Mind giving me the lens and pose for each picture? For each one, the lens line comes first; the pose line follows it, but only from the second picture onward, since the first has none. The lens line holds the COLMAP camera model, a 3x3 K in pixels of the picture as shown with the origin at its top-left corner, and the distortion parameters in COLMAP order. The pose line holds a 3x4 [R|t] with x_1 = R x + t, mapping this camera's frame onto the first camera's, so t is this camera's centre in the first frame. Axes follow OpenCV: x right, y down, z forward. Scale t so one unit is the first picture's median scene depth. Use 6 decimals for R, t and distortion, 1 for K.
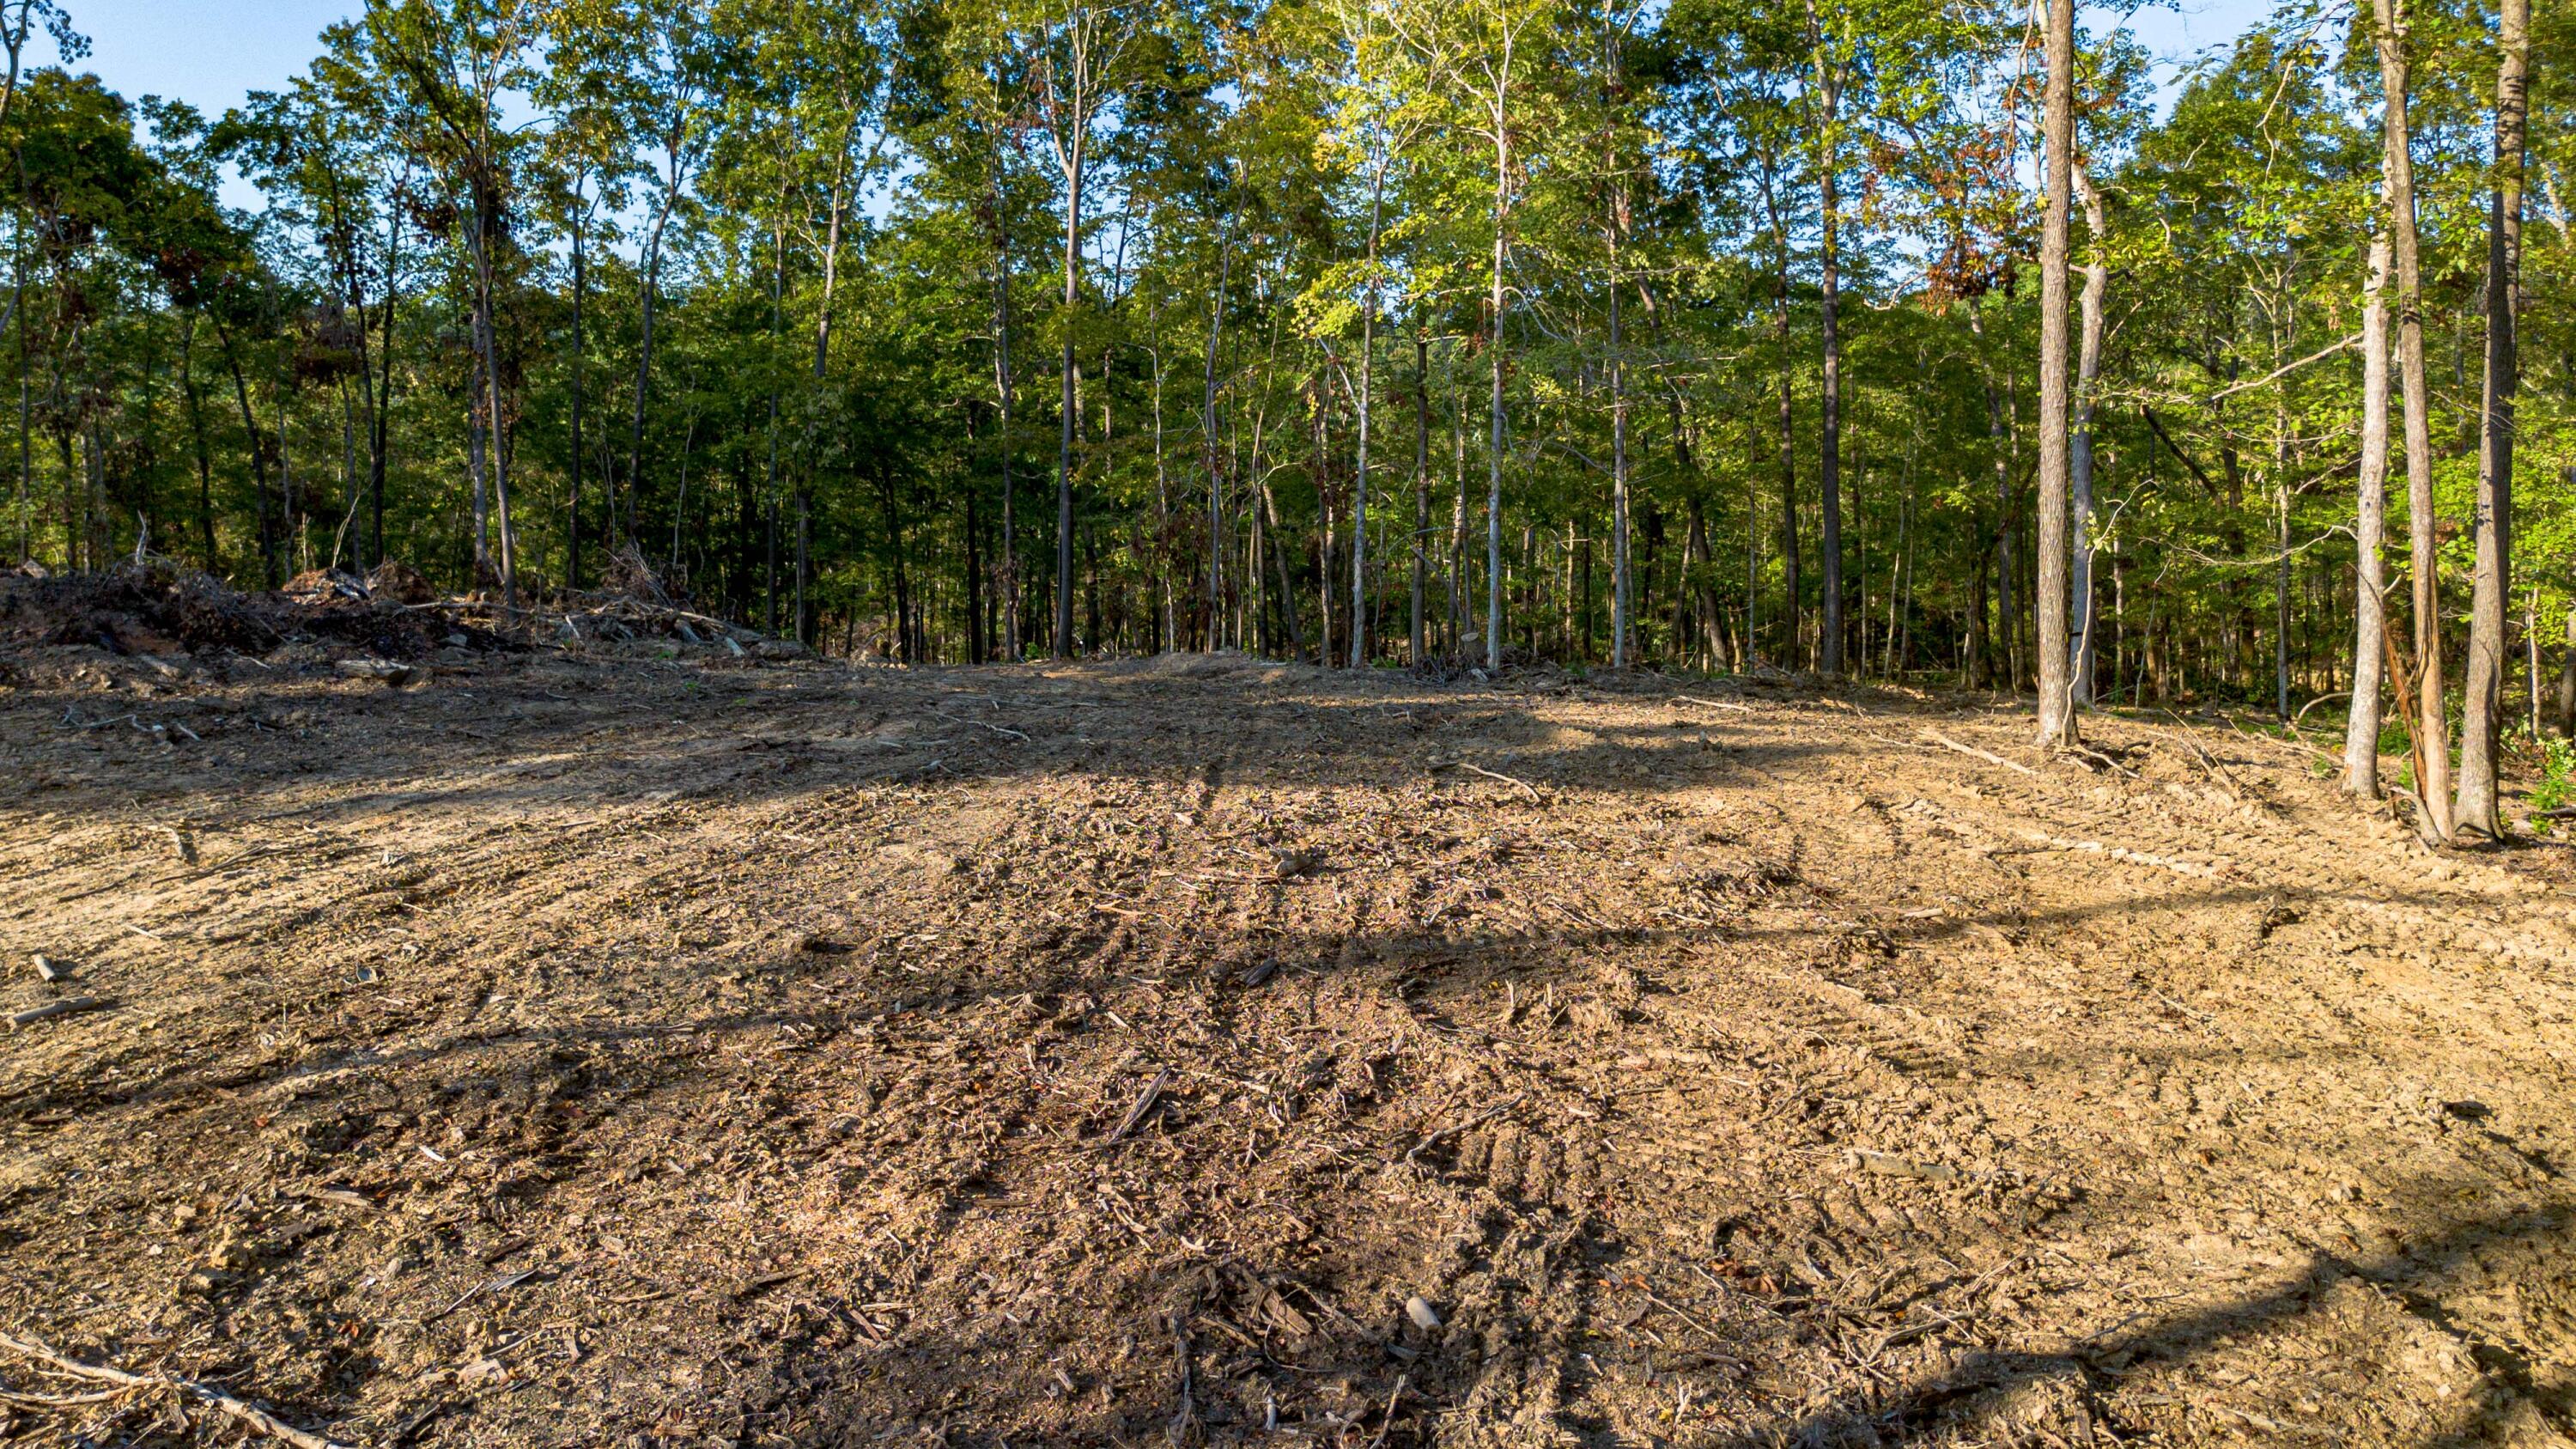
lens RADIAL K [[1796.4, 0, 1230.1], [0, 1796.4, 603.9], [0, 0, 1]] dist [0.004023, -0.024670]
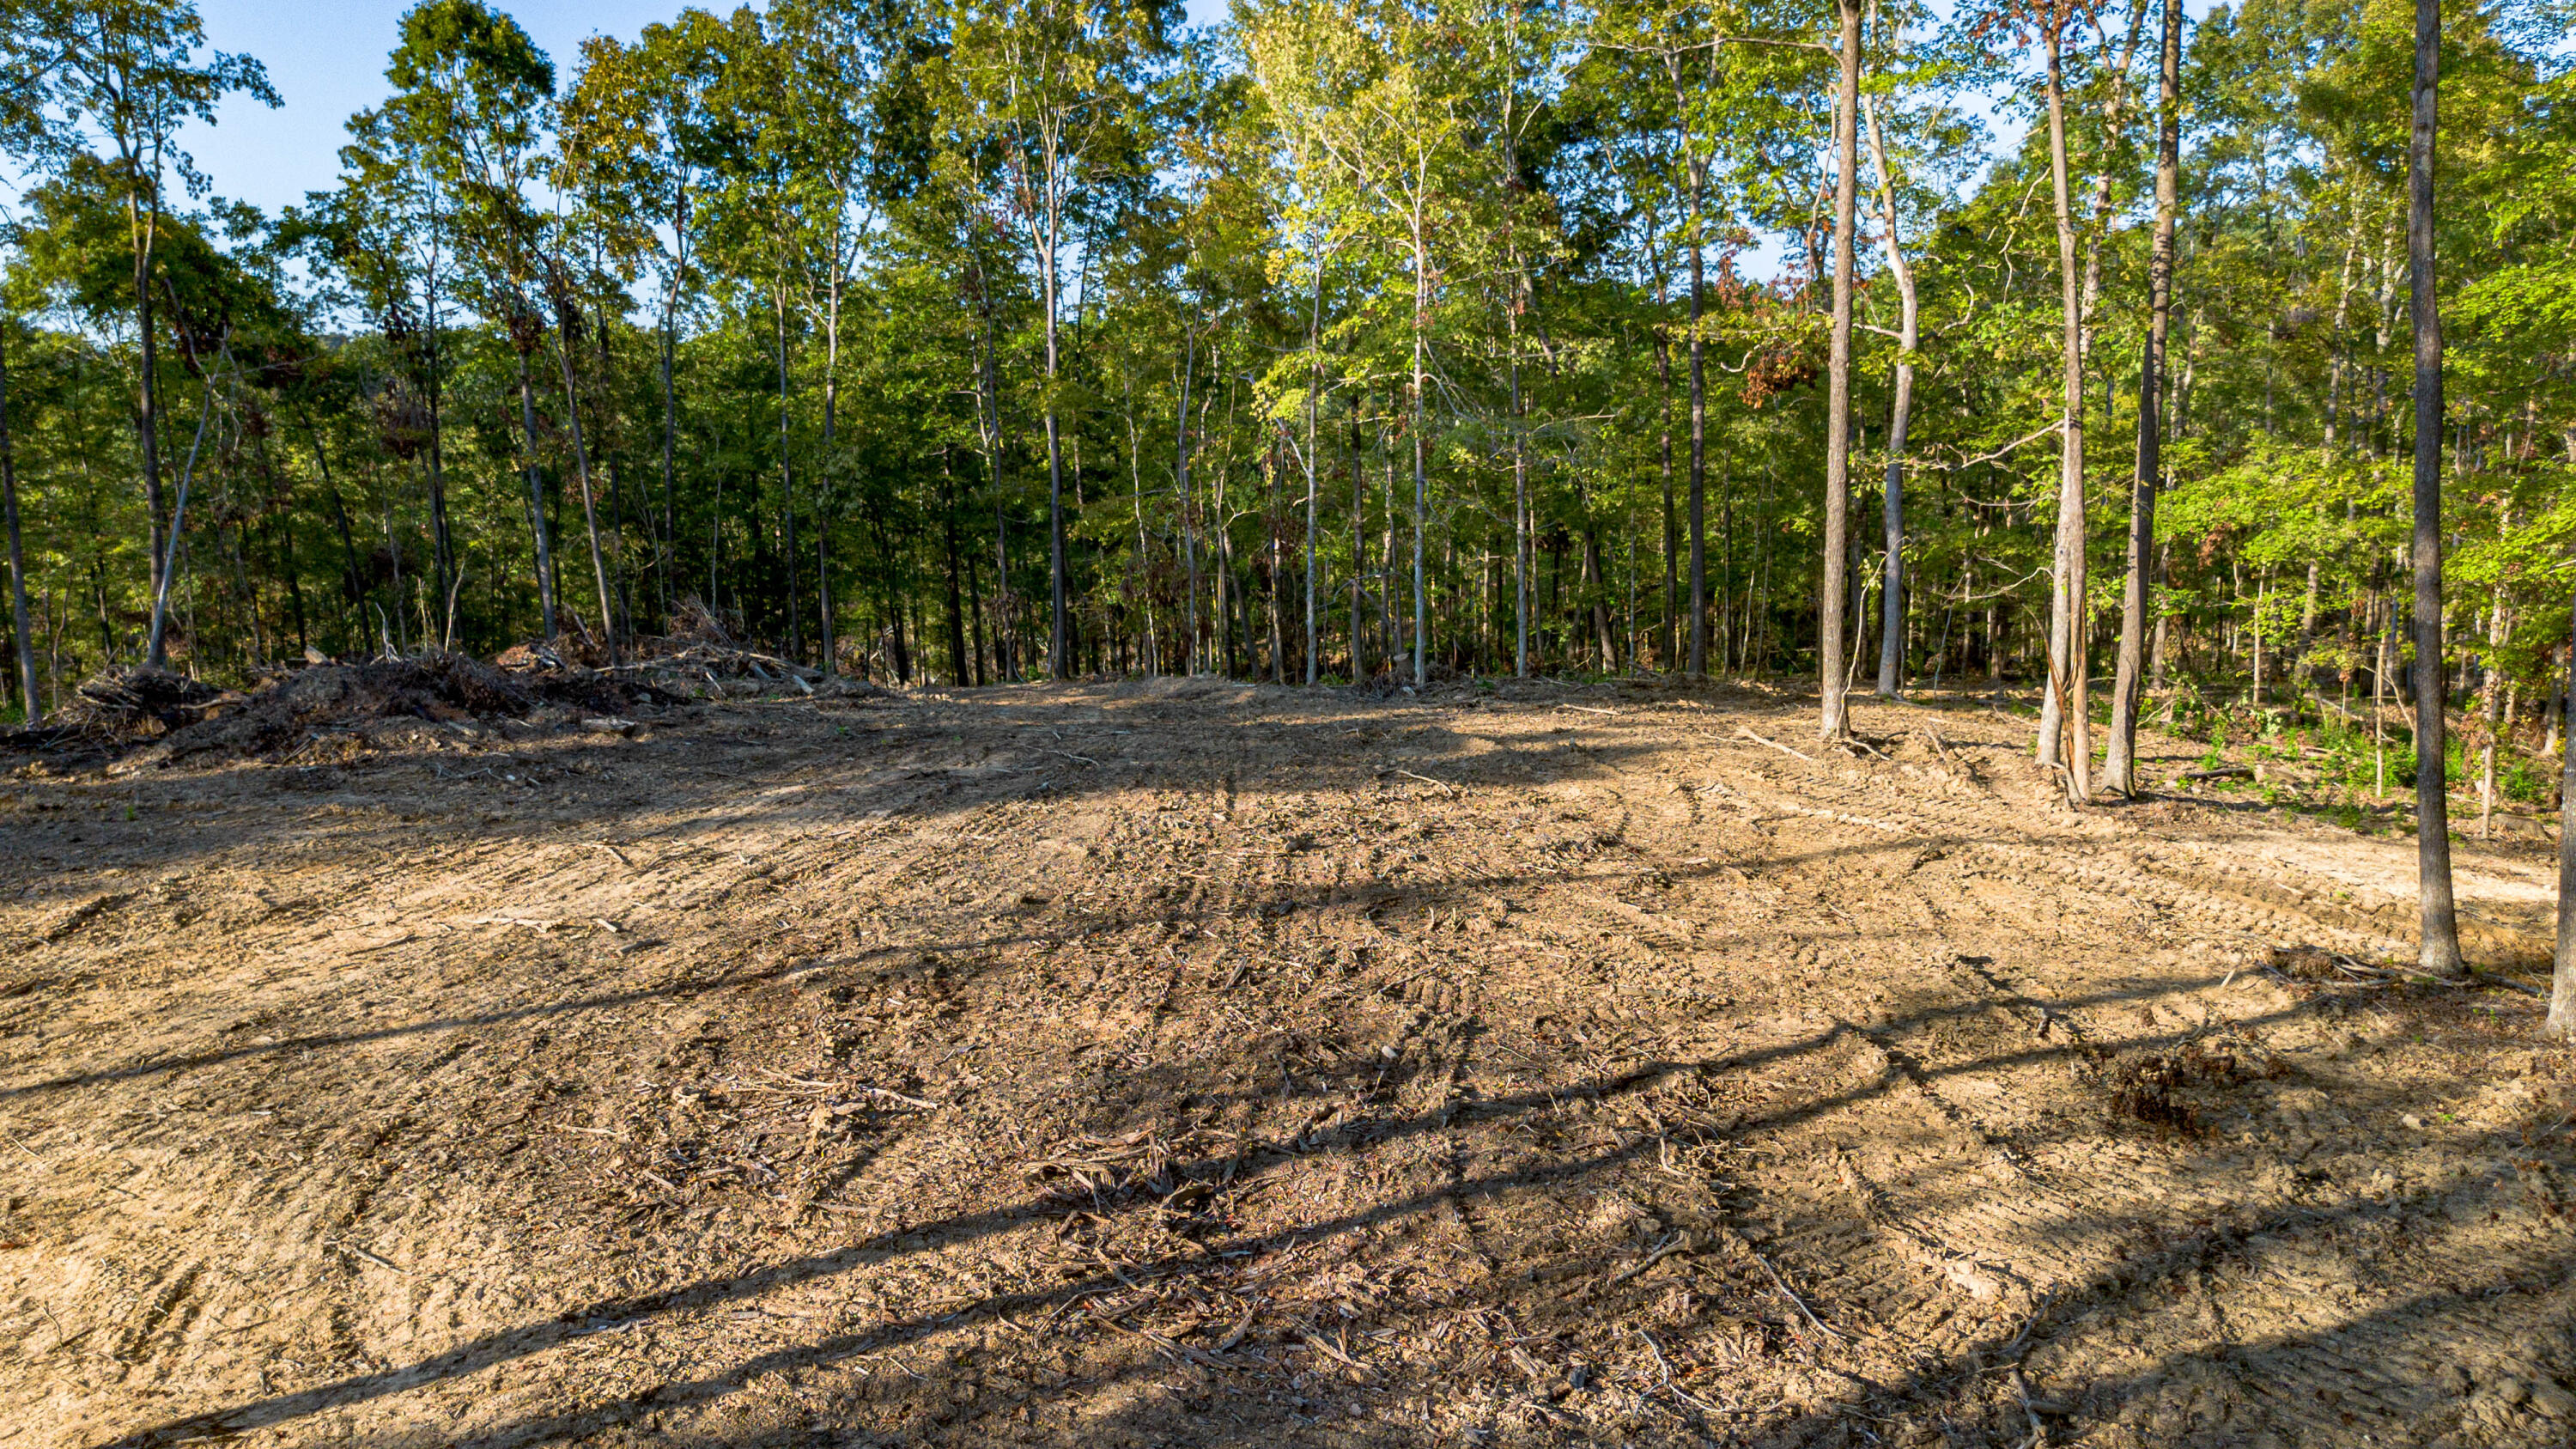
lens RADIAL K [[1815.7, 0, 1287.7], [0, 1815.7, 775.8], [0, 0, 1]] dist [-0.081562, 0.000068]
pose [[0.997034, -0.031393, 0.070262, -0.073297], [0.023811, 0.994053, 0.106266, -0.075584], [-0.073181, -0.104277, 0.991852, -0.515957]]
